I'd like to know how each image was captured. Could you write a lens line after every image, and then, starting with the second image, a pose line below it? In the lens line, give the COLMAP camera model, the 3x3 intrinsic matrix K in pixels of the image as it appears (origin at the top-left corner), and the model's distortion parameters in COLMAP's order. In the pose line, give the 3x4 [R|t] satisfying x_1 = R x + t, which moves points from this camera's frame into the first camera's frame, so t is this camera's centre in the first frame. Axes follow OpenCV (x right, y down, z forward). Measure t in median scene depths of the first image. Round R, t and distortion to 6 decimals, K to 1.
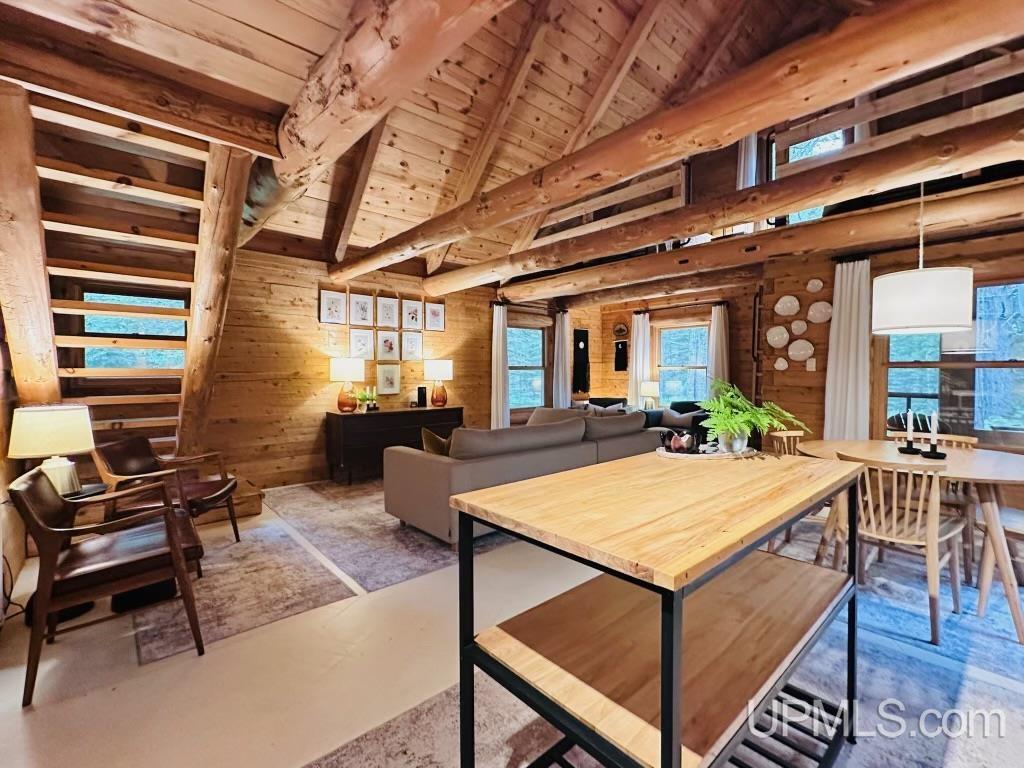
lens RADIAL K [[459.2, 0, 517.1], [0, 459.2, 379.3], [0, 0, 1]] dist [-0.001507, -0.000466]
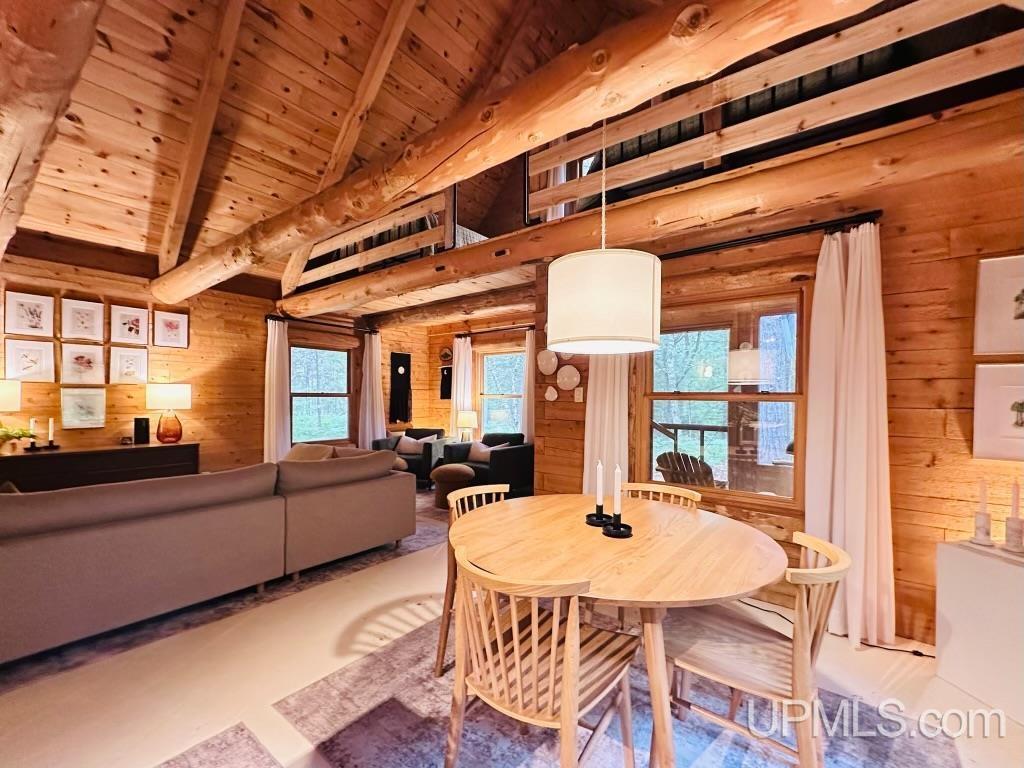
lens RADIAL K [[428.0, 0, 511.7], [0, 428.0, 397.9], [0, 0, 1]] dist [-0.000438, -0.000147]
pose [[0.985300, 0.008554, 0.170621, 0.288433], [-0.005642, 0.999830, -0.017548, -0.008284], [-0.170742, 0.016327, 0.985181, 0.177881]]
